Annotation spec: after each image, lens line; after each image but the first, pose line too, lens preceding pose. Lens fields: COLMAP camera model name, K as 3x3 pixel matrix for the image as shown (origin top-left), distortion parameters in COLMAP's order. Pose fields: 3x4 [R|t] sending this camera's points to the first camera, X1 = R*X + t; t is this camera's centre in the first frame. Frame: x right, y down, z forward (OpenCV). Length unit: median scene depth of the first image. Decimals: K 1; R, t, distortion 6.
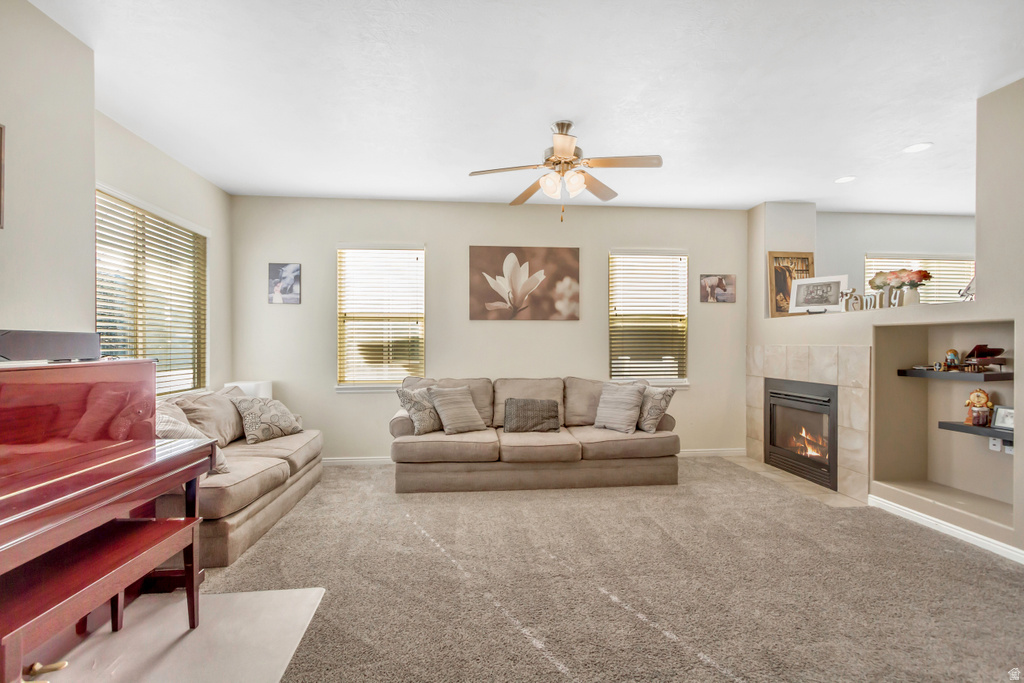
lens RADIAL K [[470.3, 0, 506.9], [0, 470.3, 342.4], [0, 0, 1]] dist [0.005438, 0.000433]
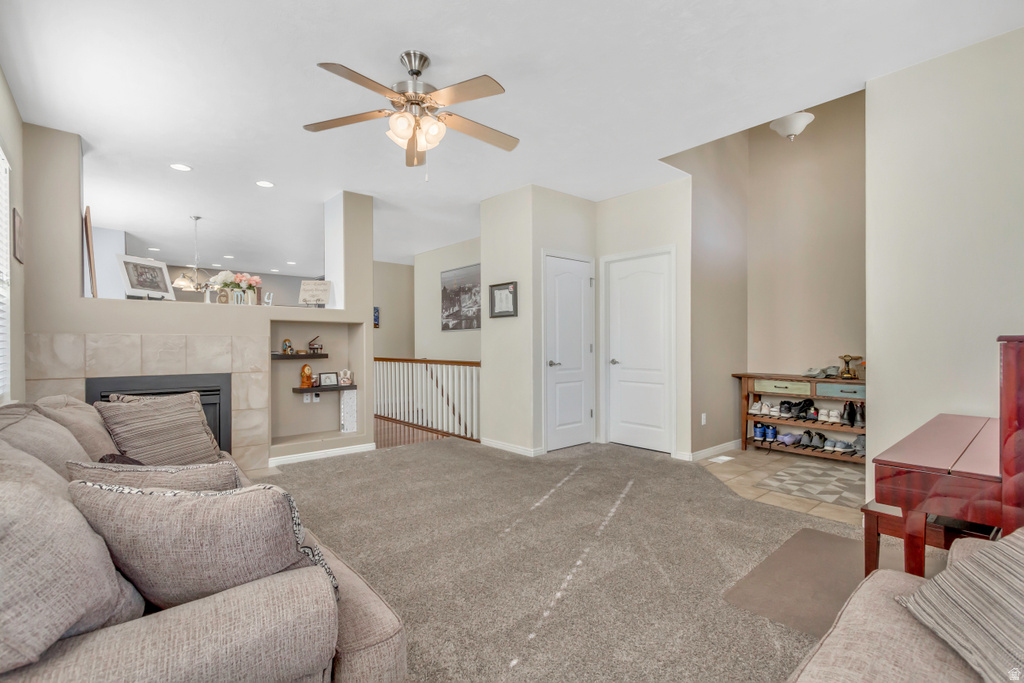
lens RADIAL K [[470.3, 0, 510.2], [0, 470.3, 343.9], [0, 0, 1]] dist [0.005438, 0.000433]
pose [[-0.594325, 0.003617, 0.804217, -0.428087], [0.000593, 0.999992, -0.004059, 0.024723], [-0.804224, -0.001936, -0.594323, 0.911544]]
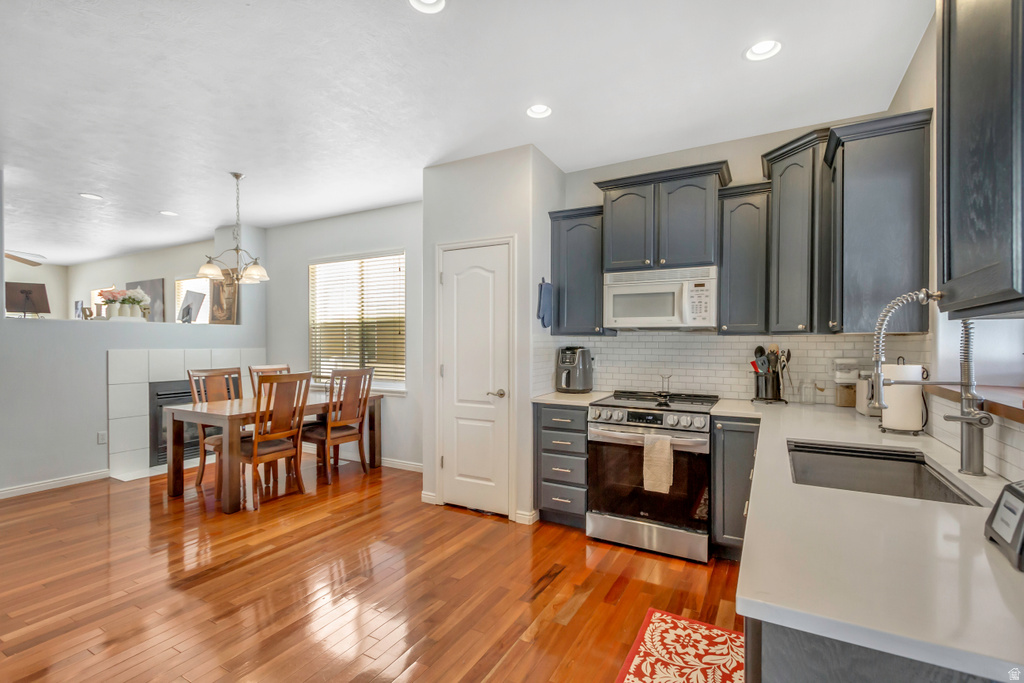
lens RADIAL K [[470.3, 0, 510.1], [0, 470.3, 347.4], [0, 0, 1]] dist [0.005438, 0.000433]
pose [[0.826052, 0.007347, -0.563546, 1.886195], [0.003687, 0.999823, 0.018439, -0.013698], [0.563582, -0.017310, 0.825879, 0.422135]]
